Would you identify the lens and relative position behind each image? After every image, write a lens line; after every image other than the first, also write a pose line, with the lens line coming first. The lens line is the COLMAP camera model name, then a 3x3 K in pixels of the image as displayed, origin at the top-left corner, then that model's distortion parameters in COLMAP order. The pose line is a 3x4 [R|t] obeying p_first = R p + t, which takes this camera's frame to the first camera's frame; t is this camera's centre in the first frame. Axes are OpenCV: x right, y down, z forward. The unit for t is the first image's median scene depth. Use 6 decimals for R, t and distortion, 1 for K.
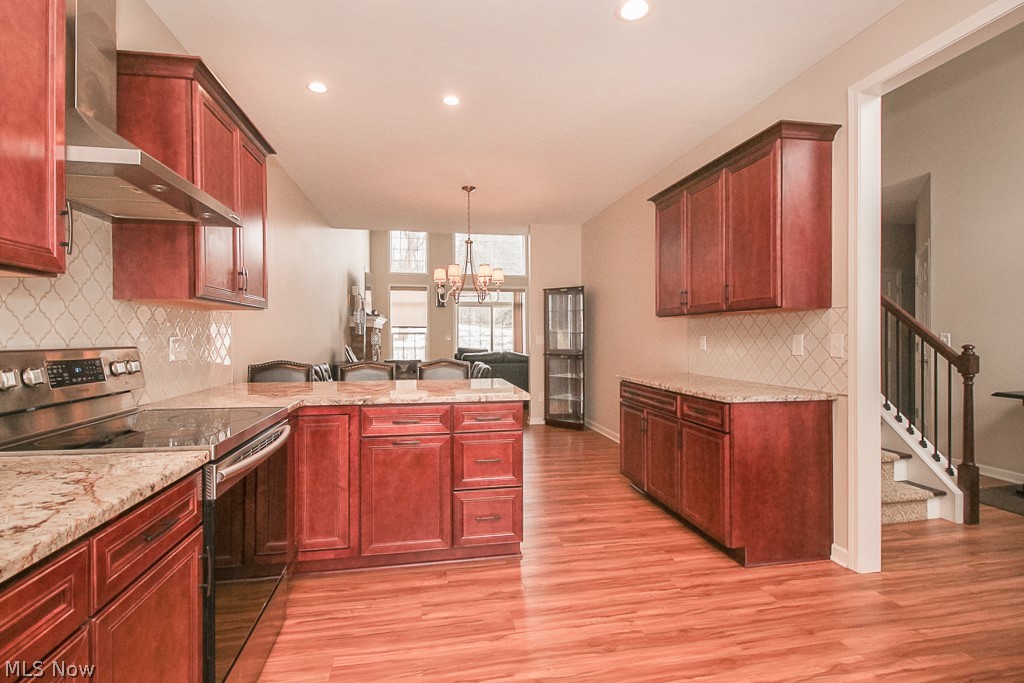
lens RADIAL K [[473.3, 0, 506.1], [0, 473.3, 323.2], [0, 0, 1]] dist [0.002853, -0.000968]
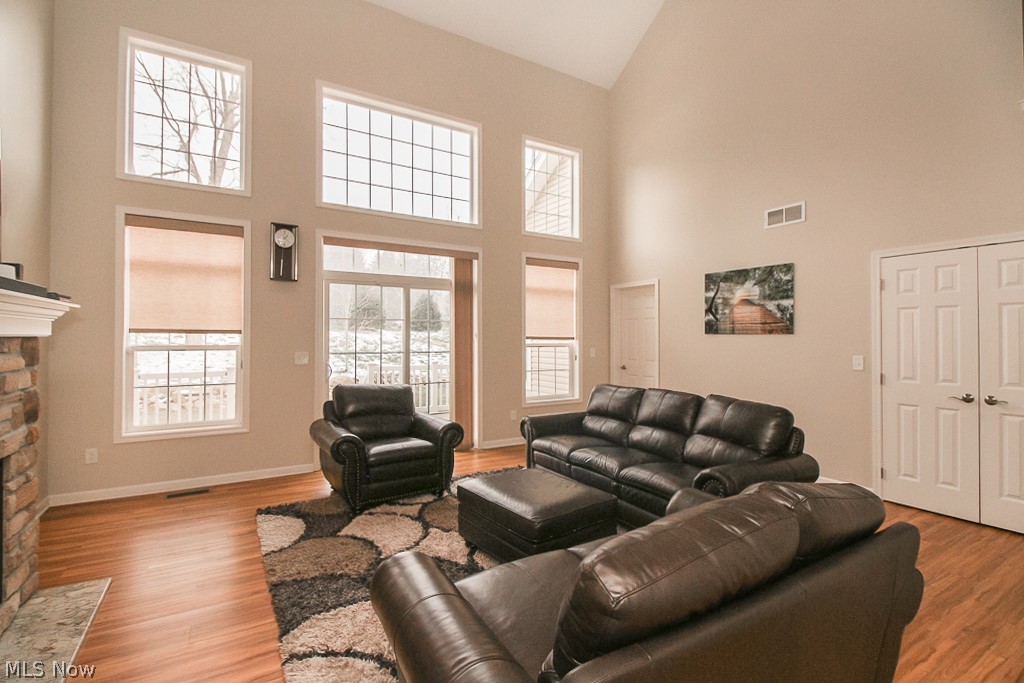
lens RADIAL K [[473.3, 0, 506.1], [0, 473.3, 323.2], [0, 0, 1]] dist [0.002853, -0.000968]
pose [[0.933860, 0.018996, 0.357133, -0.517511], [-0.020084, 0.999798, -0.000663, -0.009811], [-0.357073, -0.006553, 0.934053, 2.805586]]
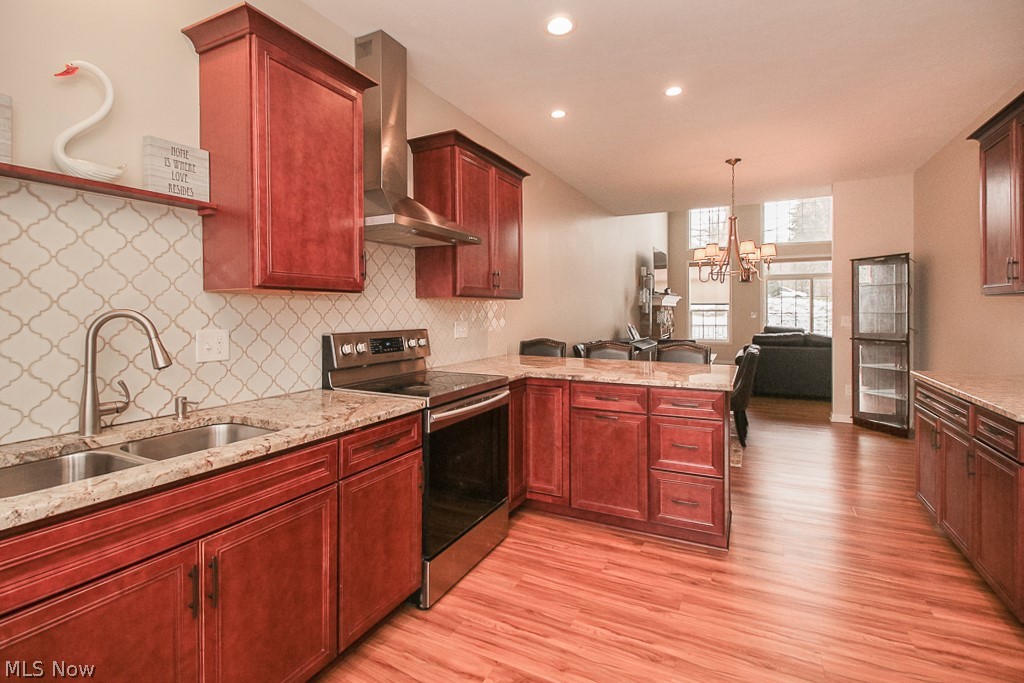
lens RADIAL K [[469.2, 0, 517.2], [0, 469.2, 297.4], [0, 0, 1]] dist [0.012391, -0.010158]
pose [[0.798849, -0.017227, -0.601285, 0.296810], [0.016990, 0.999837, -0.006073, -0.030935], [0.601292, -0.005364, 0.799011, -0.026673]]
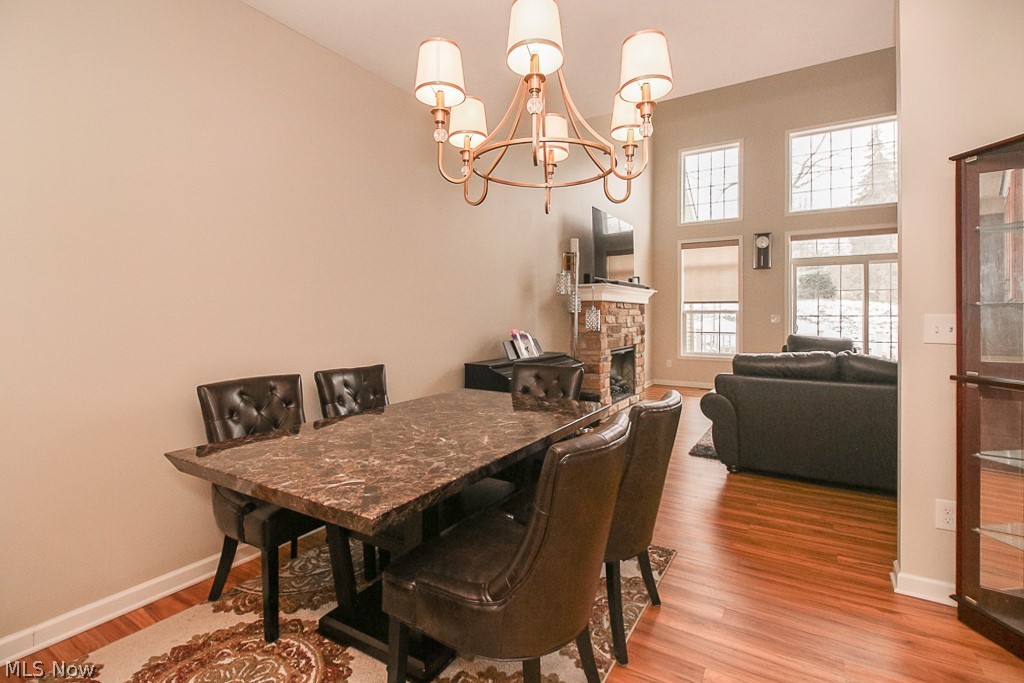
lens RADIAL K [[473.3, 0, 506.1], [0, 473.3, 323.2], [0, 0, 1]] dist [0.002853, -0.000968]
pose [[0.732934, 0.013901, -0.680157, 0.200320], [0.016588, 0.999129, 0.038296, 0.038125], [0.680097, -0.039351, 0.732065, 1.549938]]
